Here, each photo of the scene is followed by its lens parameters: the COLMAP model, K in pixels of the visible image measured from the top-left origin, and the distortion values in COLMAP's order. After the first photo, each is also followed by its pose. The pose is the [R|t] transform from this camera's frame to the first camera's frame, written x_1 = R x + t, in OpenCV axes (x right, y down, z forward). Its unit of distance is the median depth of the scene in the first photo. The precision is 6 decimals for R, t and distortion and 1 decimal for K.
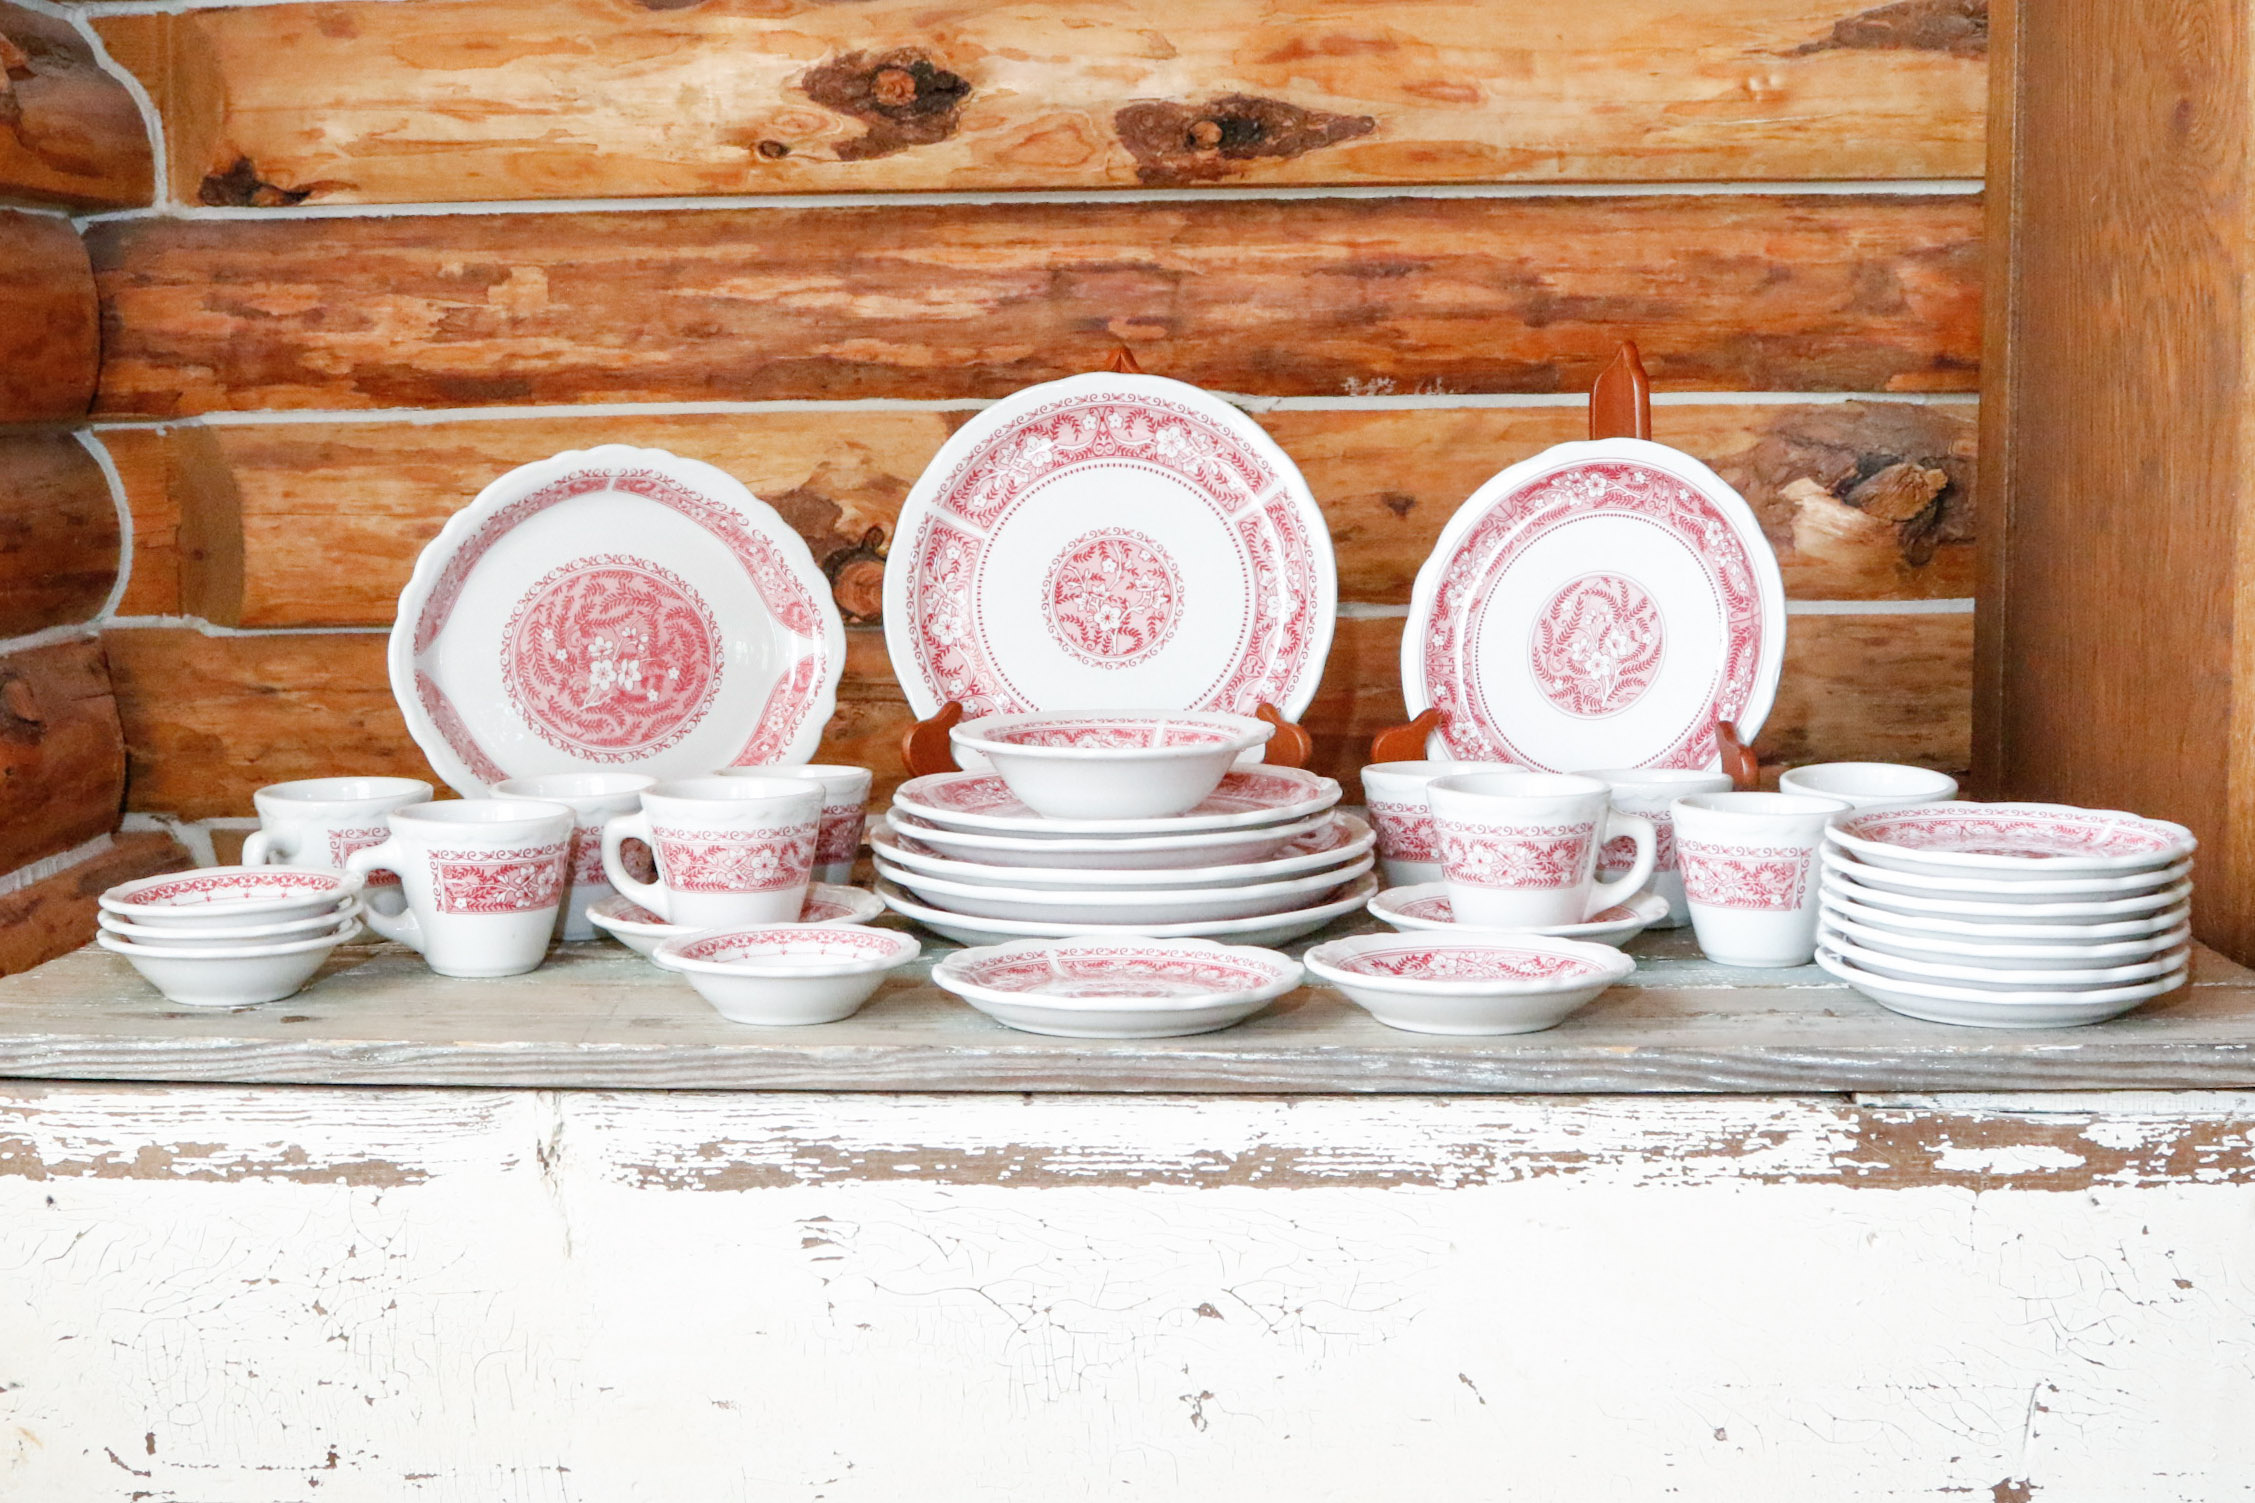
lens RADIAL K [[2958.4, 0, 1150.1], [0, 2958.4, 691.7], [0, 0, 1]] dist [-0.133792, 0.000000]
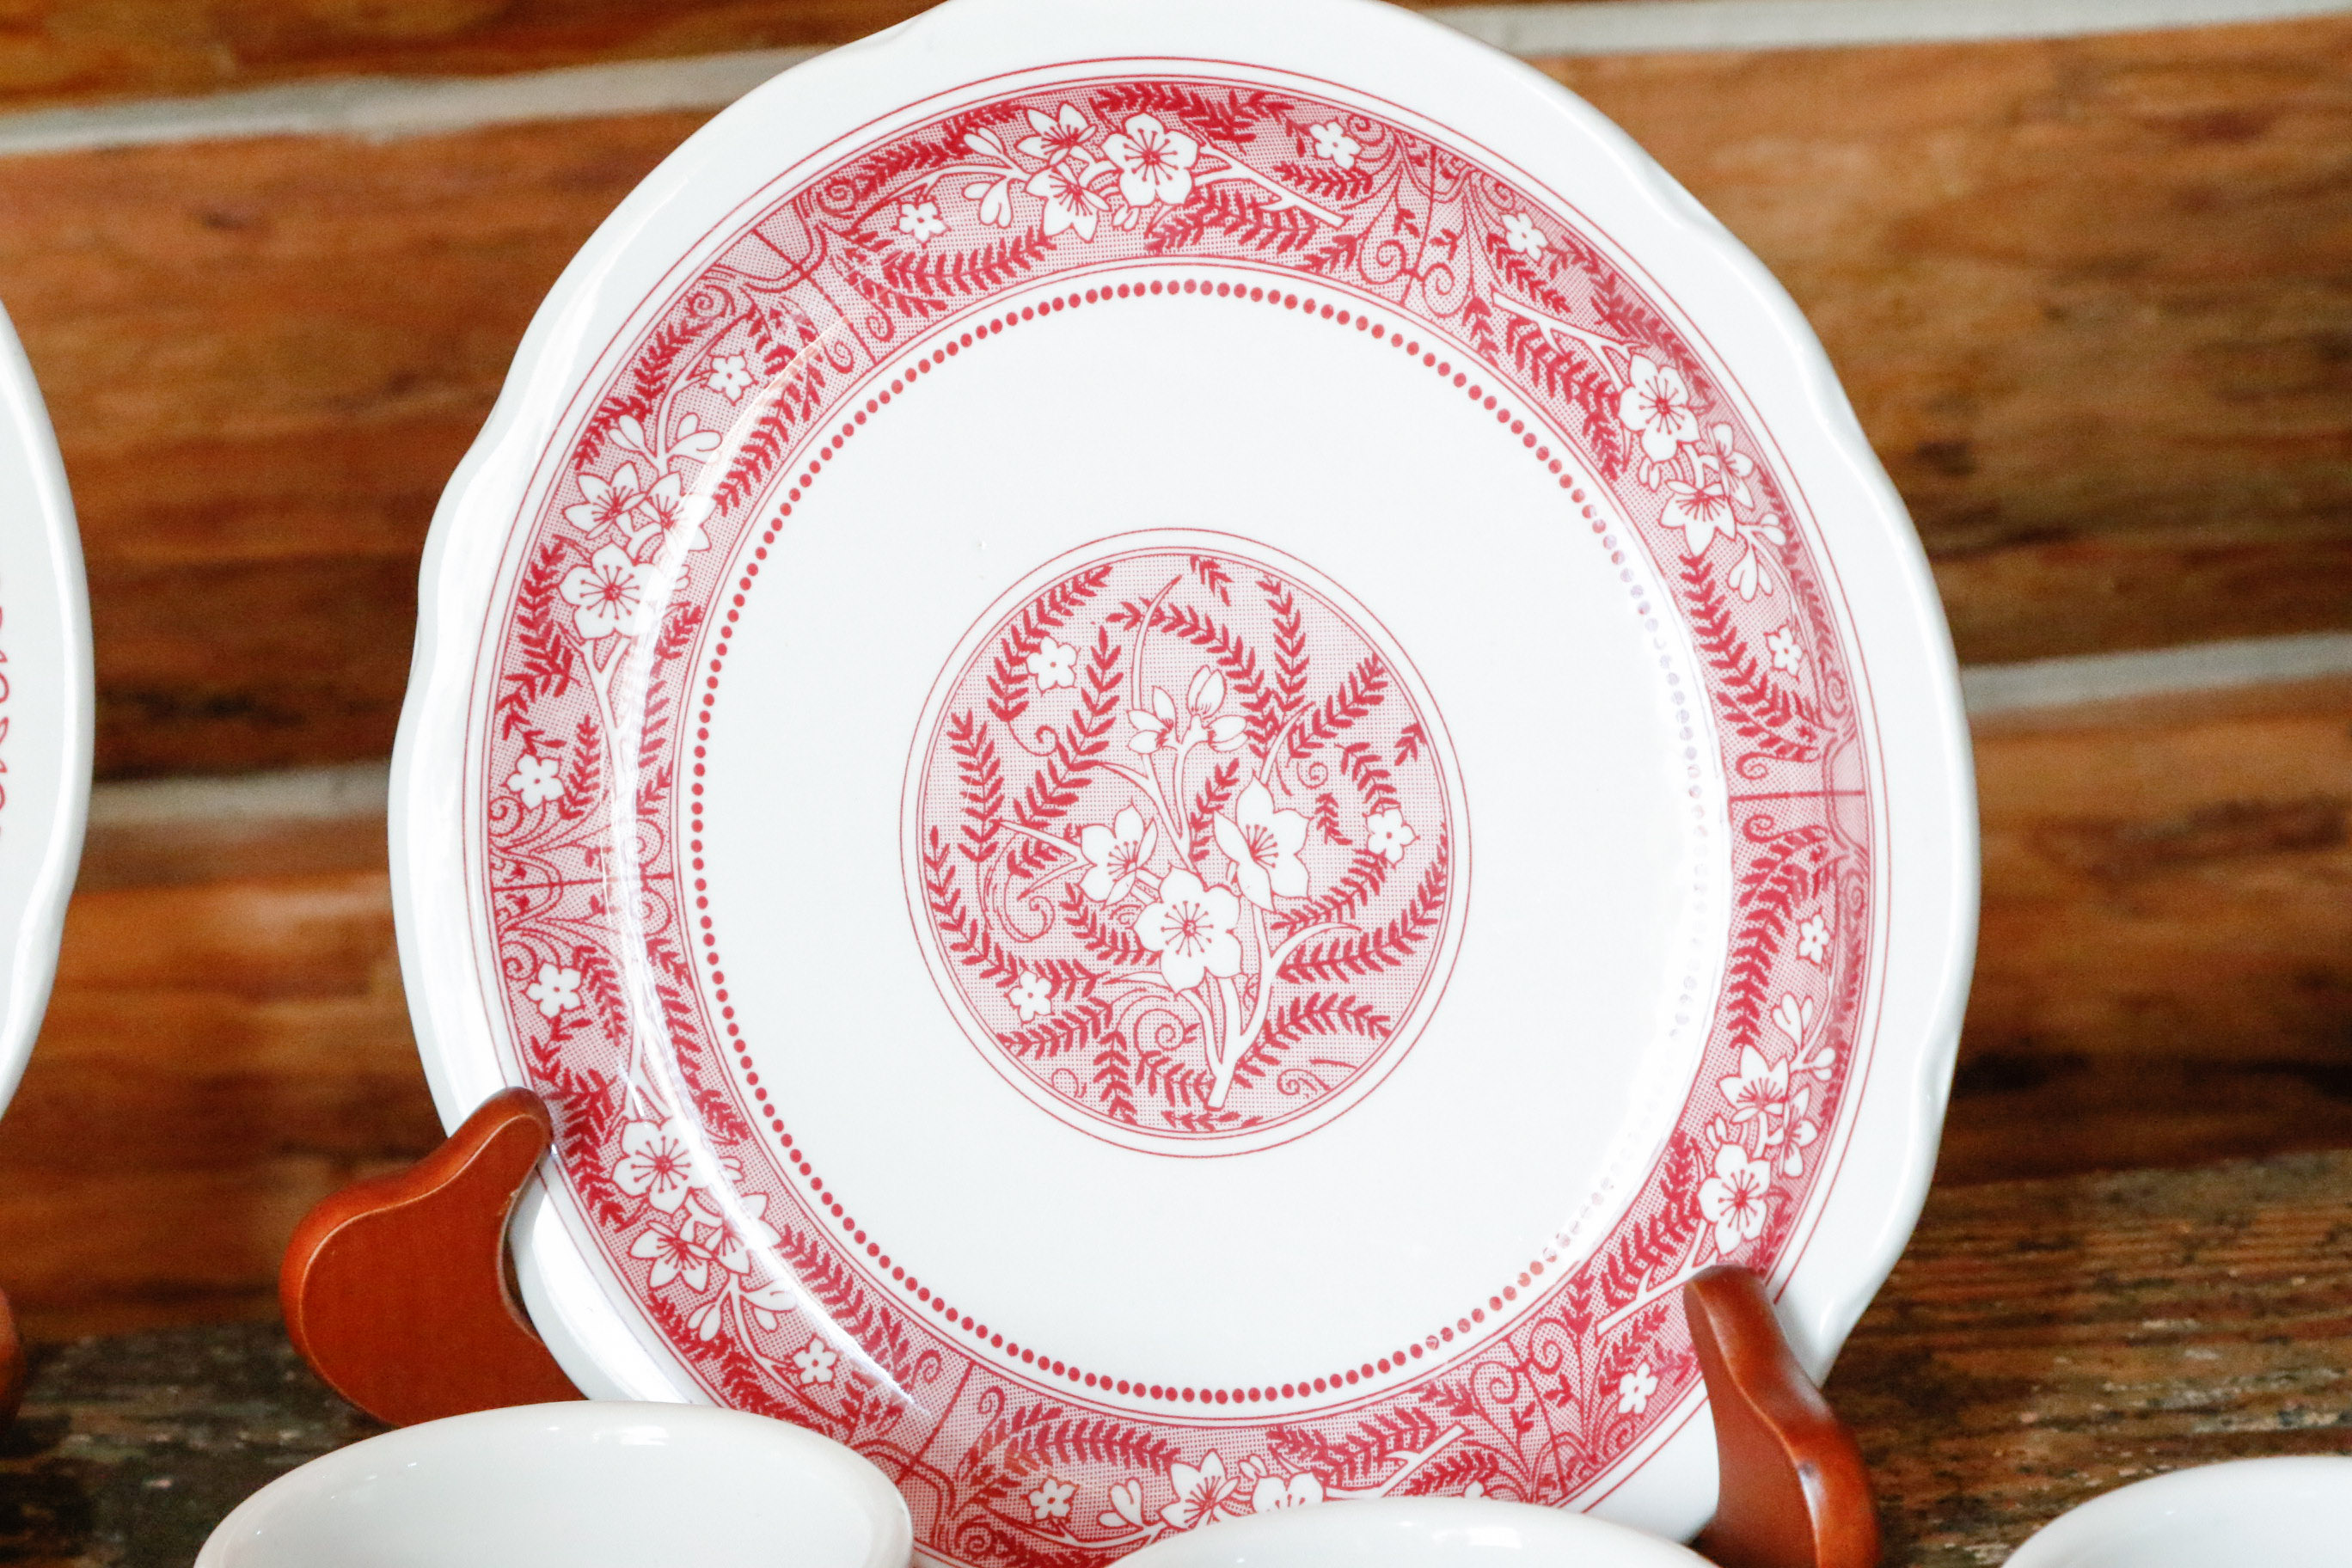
lens RADIAL K [[6782.3, 0, 1180.8], [0, 6782.3, 785.2], [0, 0, 1]] dist [0.238601, 0.000000]
pose [[0.990637, -0.074928, 0.114125, 0.088214], [0.043942, 0.966446, 0.253082, -0.159629], [-0.129259, -0.245697, 0.960690, 0.468155]]
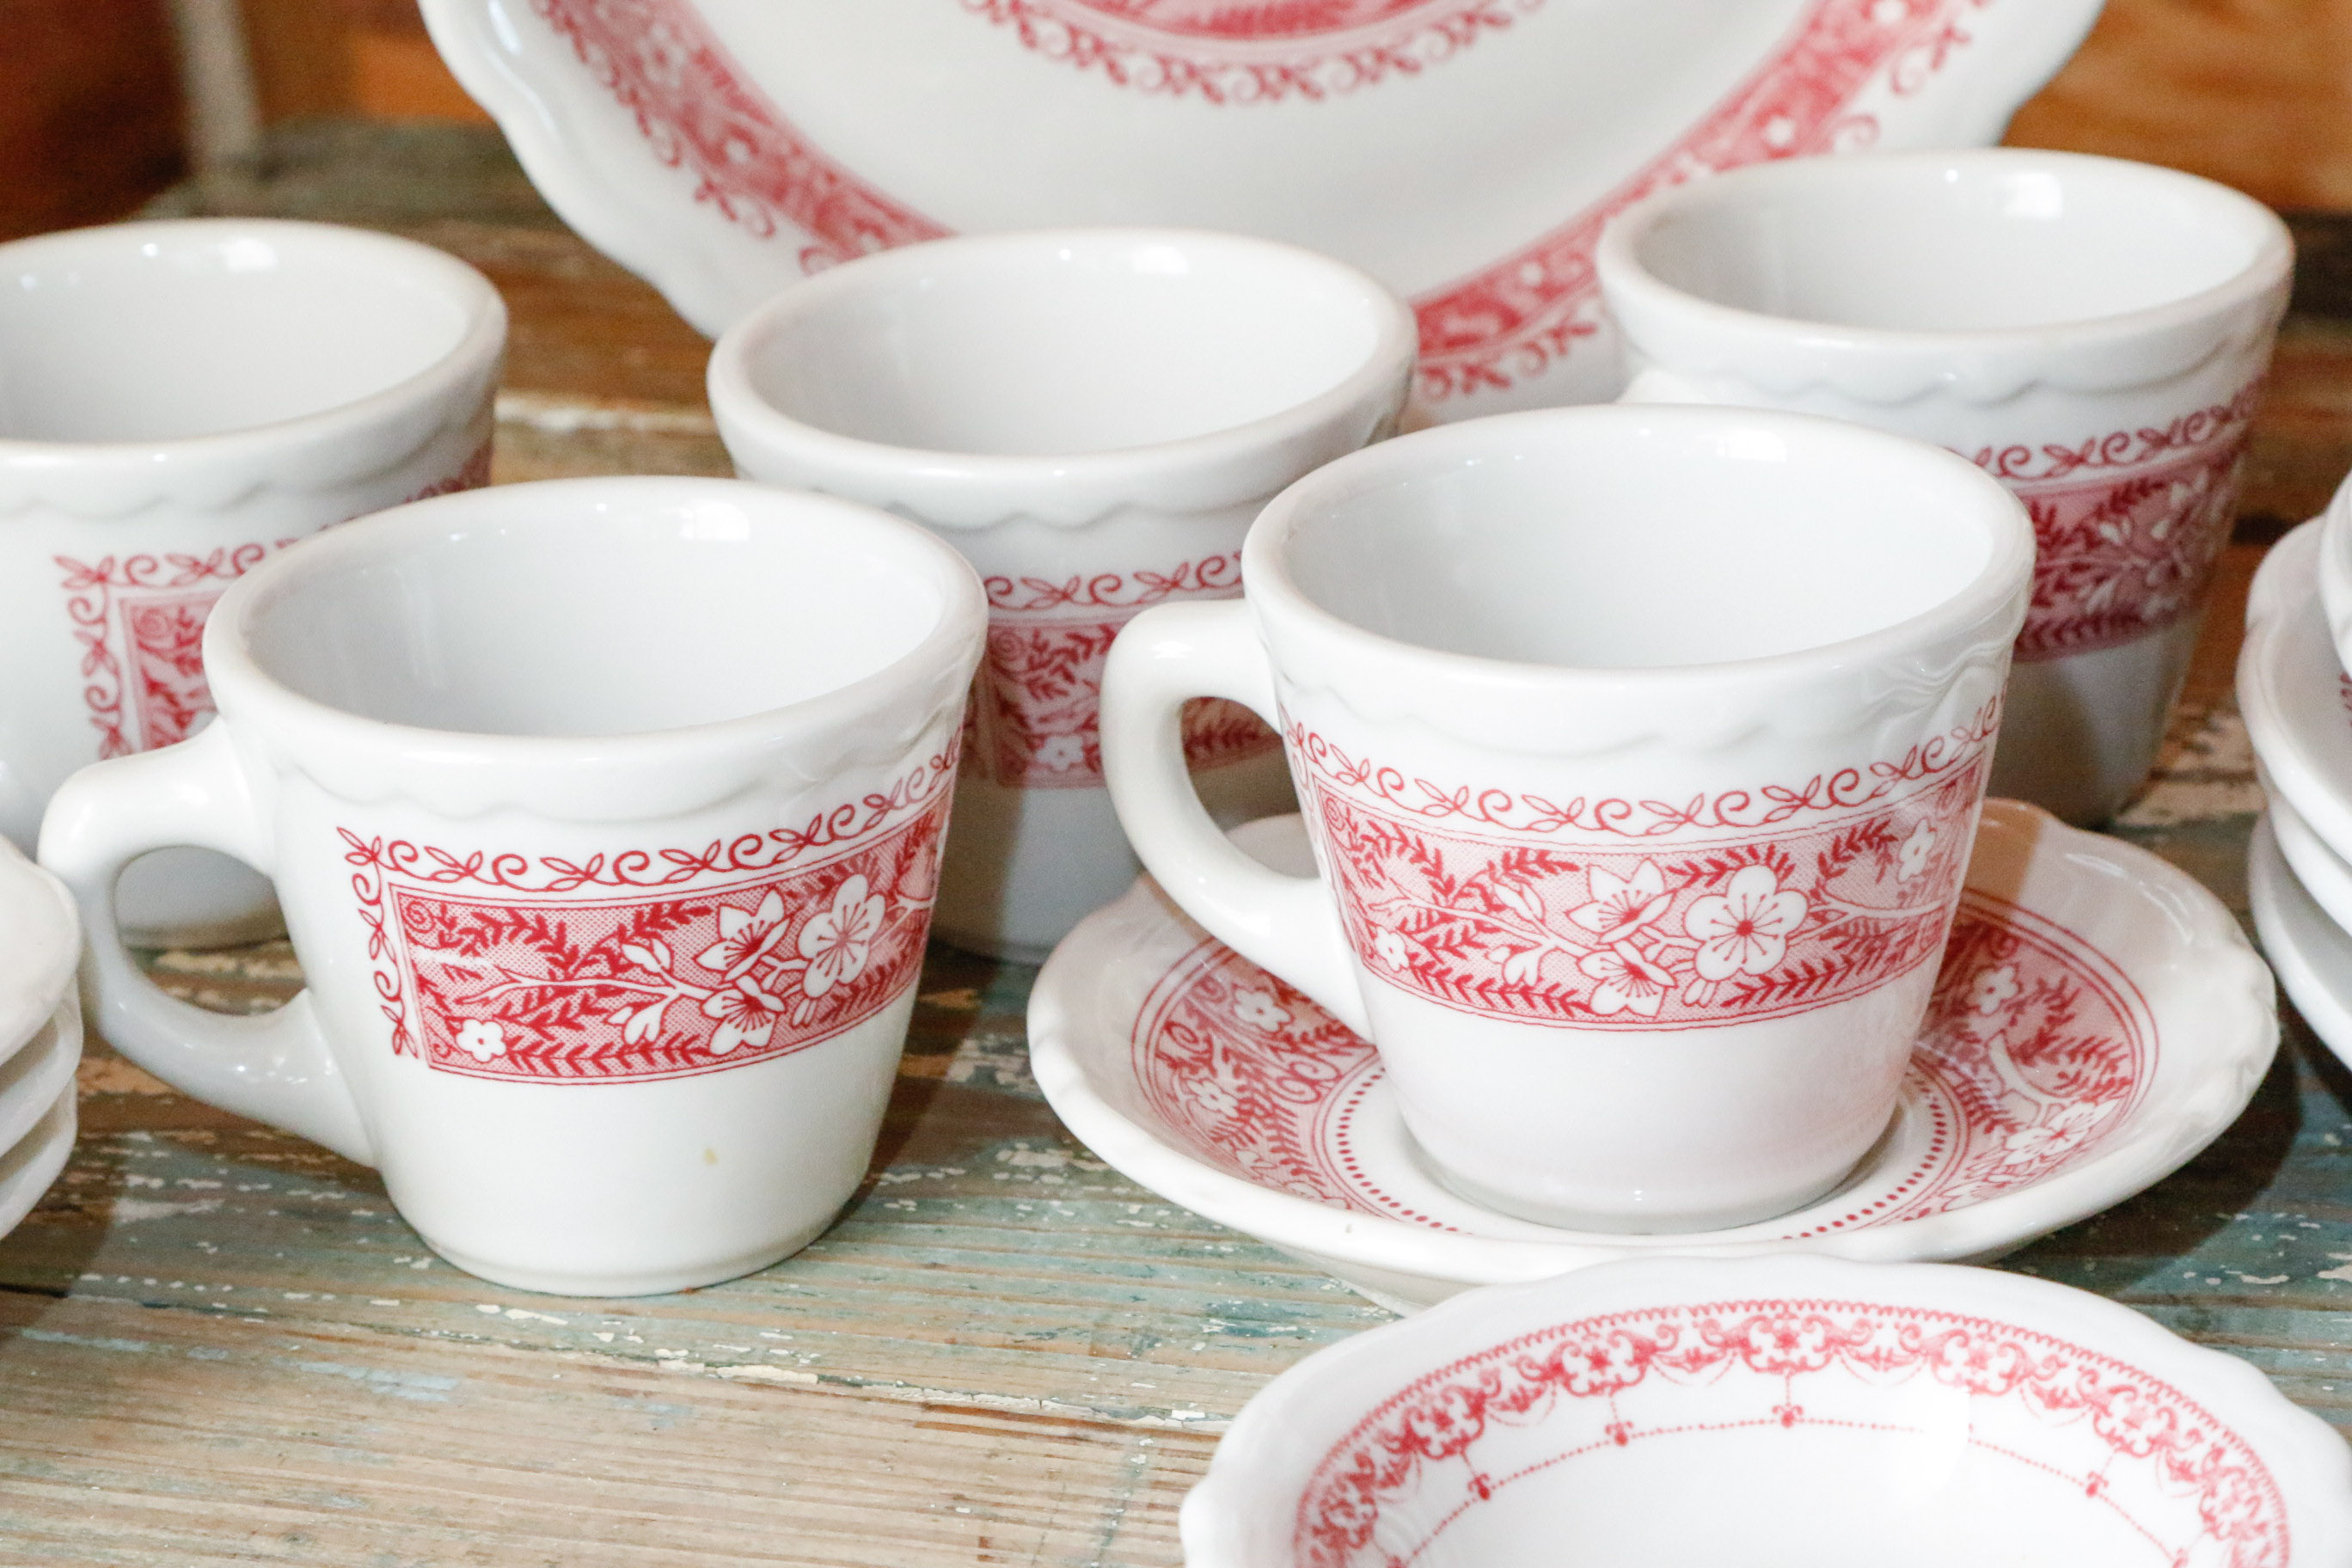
lens RADIAL K [[7286.8, 0, 1170.9], [0, 7286.8, 804.1], [0, 0, 1]] dist [0.236902, 0.000000]
pose [[0.961497, 0.071555, -0.265336, -0.018798], [0.010192, 0.955559, 0.294625, -0.102858], [0.274626, -0.285985, 0.918038, 0.393536]]
